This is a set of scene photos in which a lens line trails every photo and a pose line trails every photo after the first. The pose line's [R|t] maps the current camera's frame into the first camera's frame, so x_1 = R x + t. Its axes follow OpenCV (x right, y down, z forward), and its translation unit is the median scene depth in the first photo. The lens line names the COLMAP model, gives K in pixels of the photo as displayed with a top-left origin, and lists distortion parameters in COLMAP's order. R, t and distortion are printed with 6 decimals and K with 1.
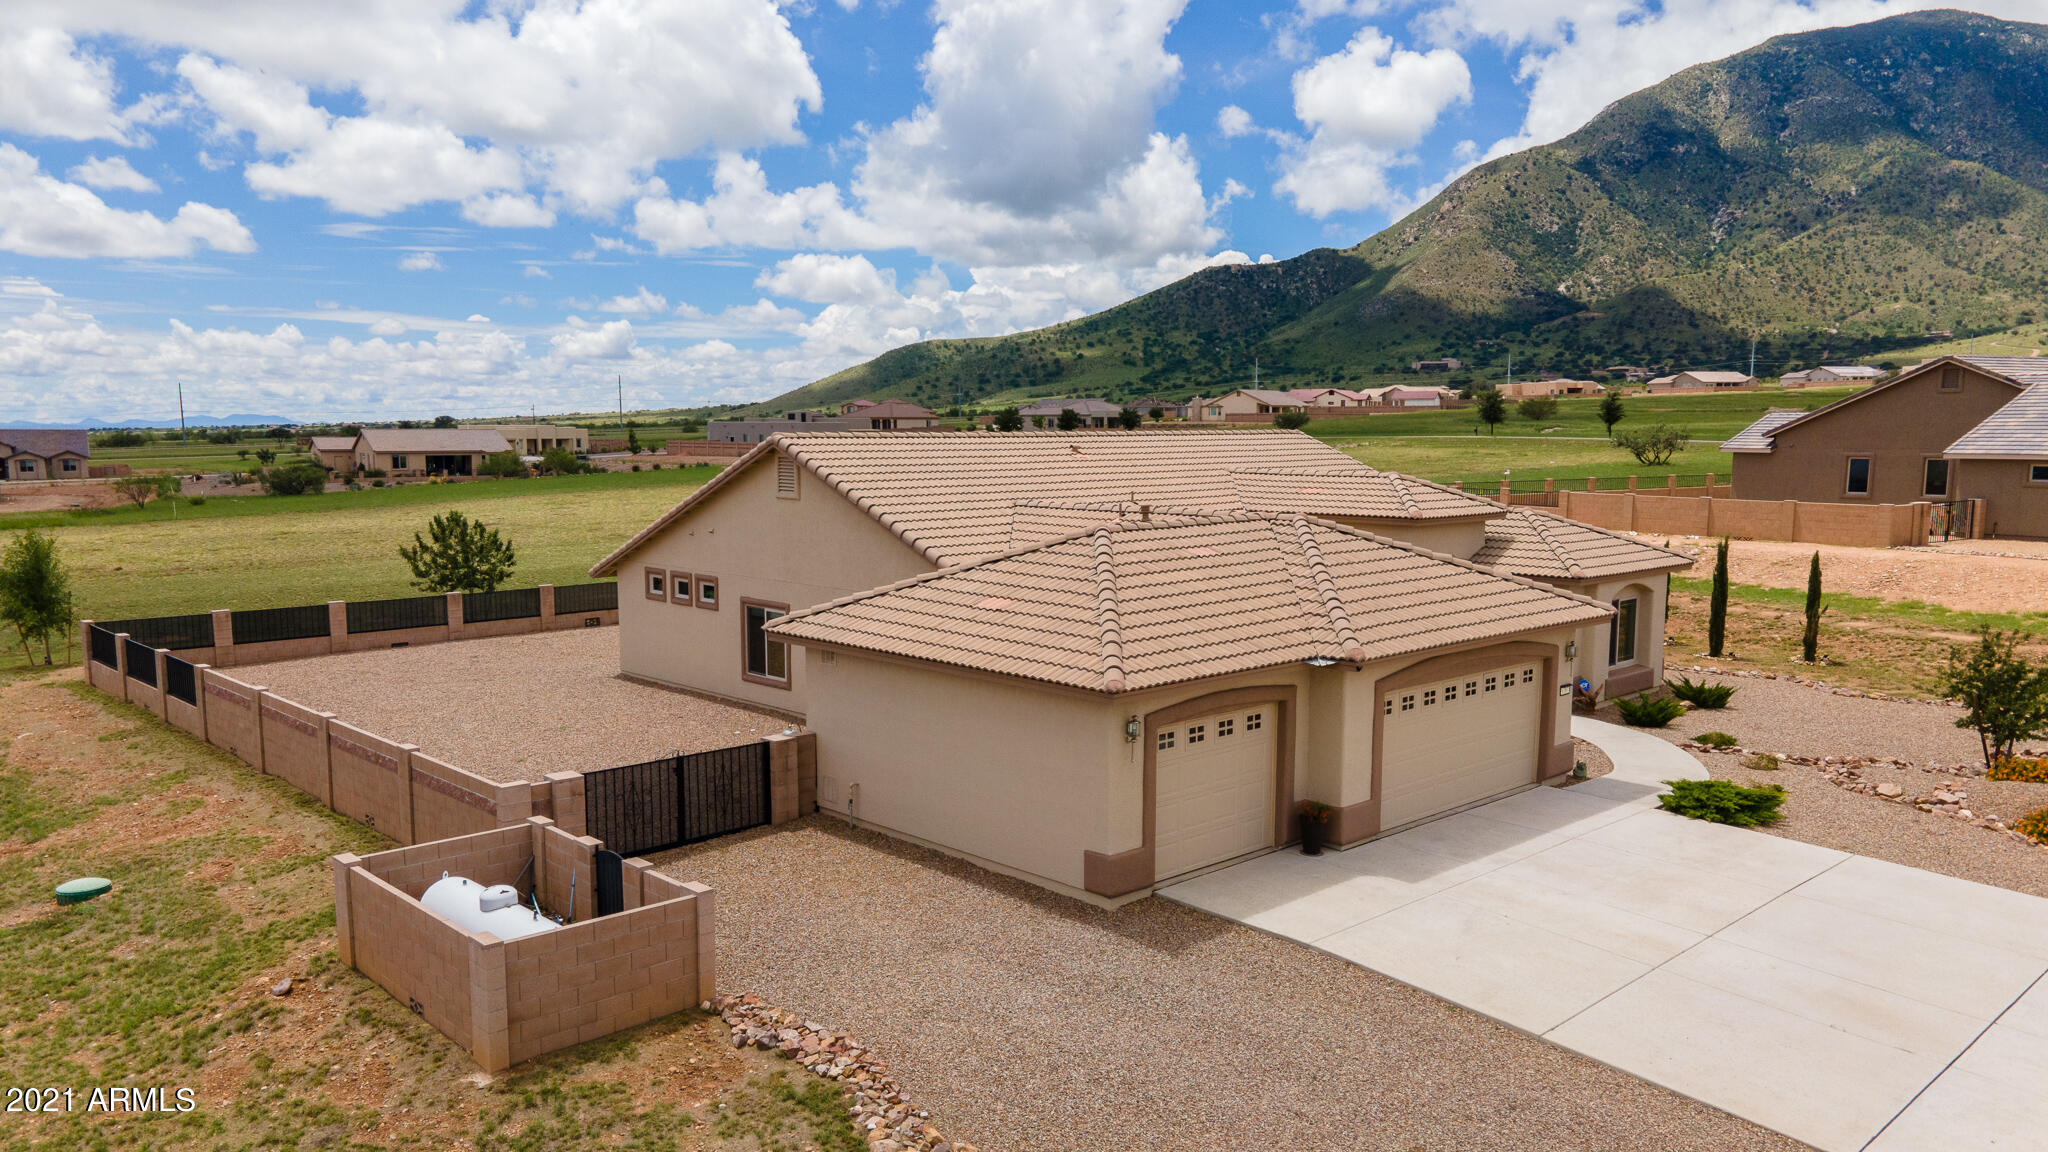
lens RADIAL K [[1484.5, 0, 1024.5], [0, 1484.5, 593.4], [0, 0, 1]] dist [0.037606, 0.009038]
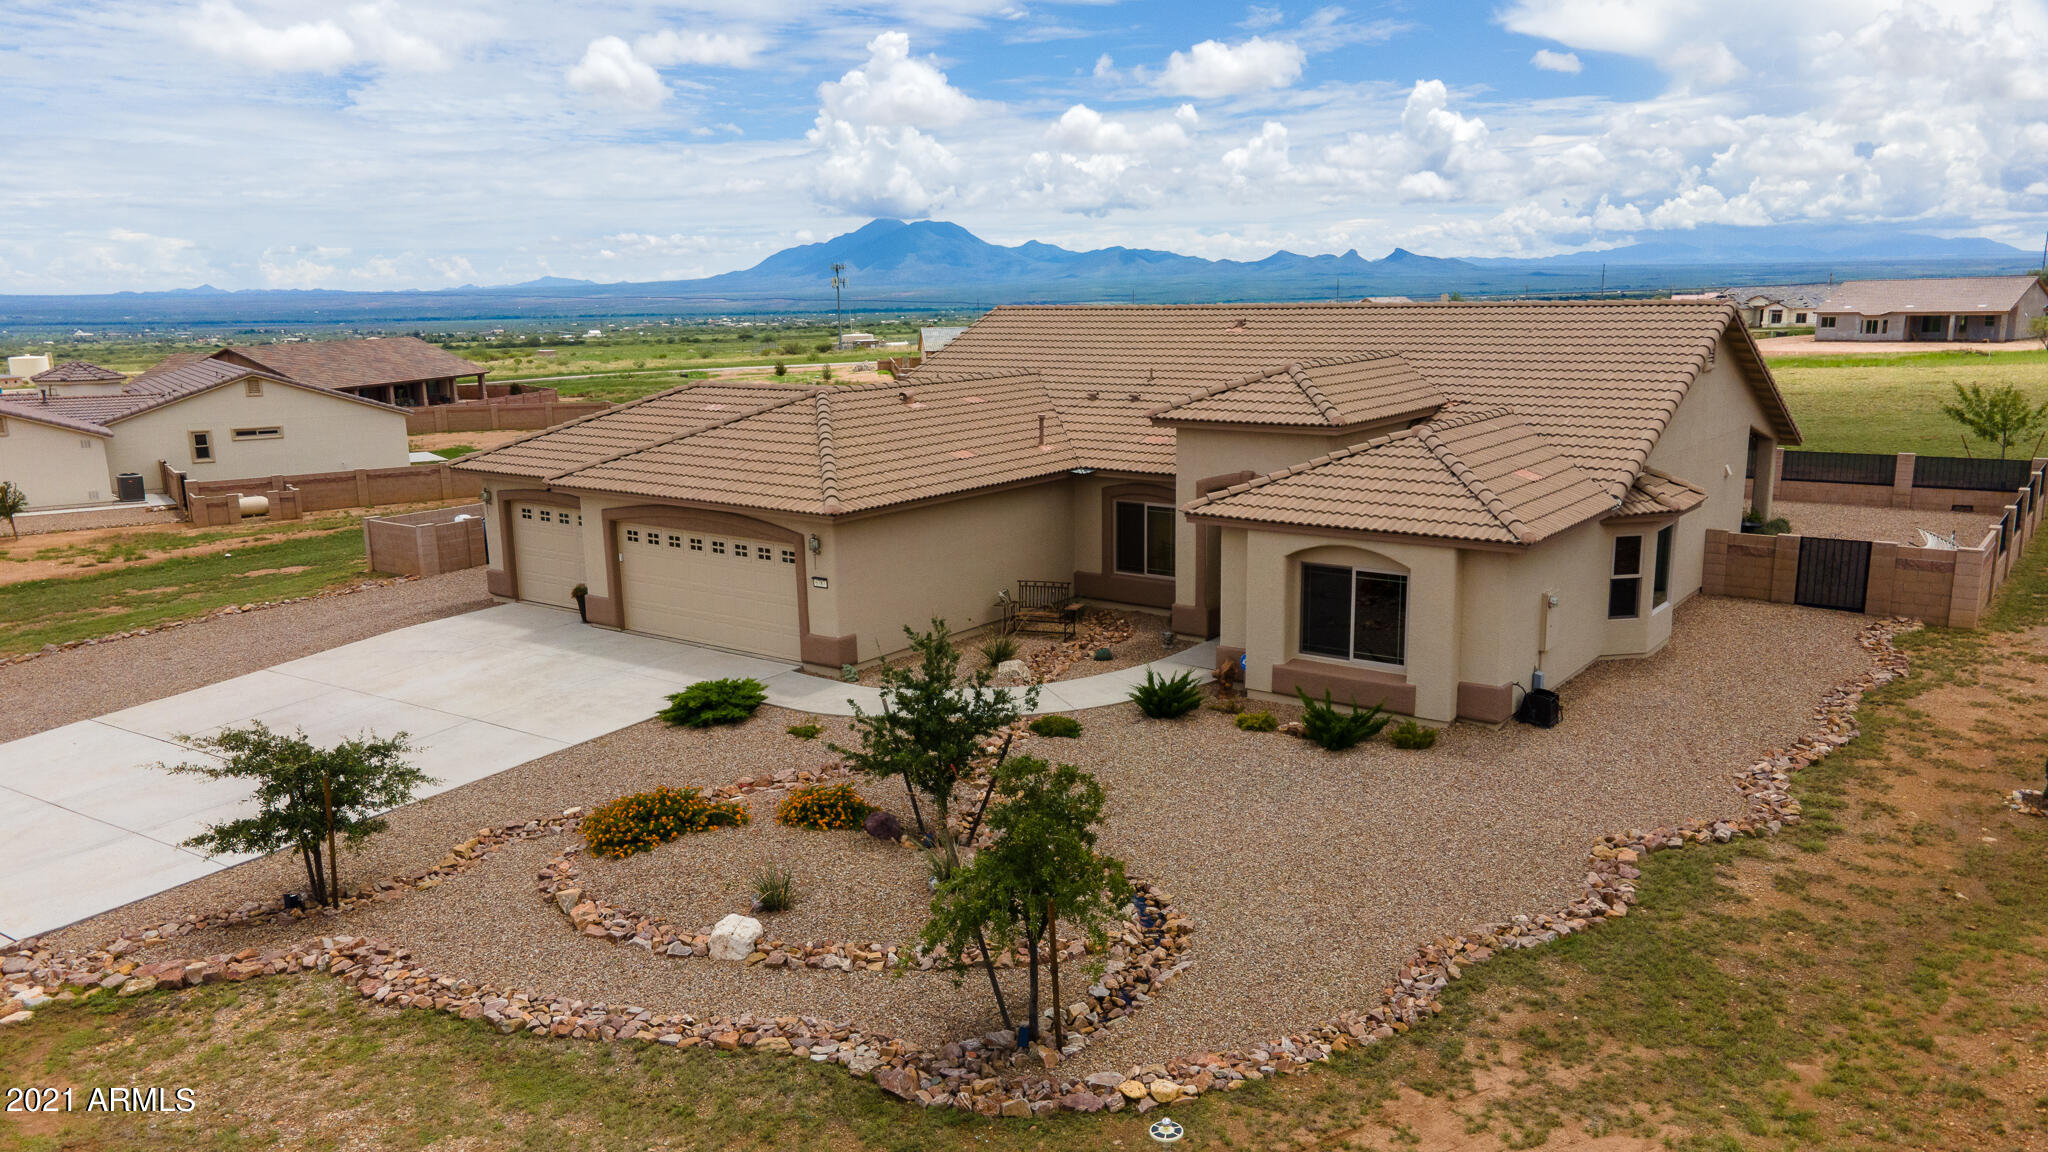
lens RADIAL K [[1484.5, 0, 1017.1], [0, 1484.5, 572.5], [0, 0, 1]] dist [0.037606, 0.009038]
pose [[0.178418, 0.189821, -0.965471, 1.328595], [-0.091048, 0.980190, 0.175890, -0.128391], [0.979733, 0.056522, 0.192166, 0.916816]]
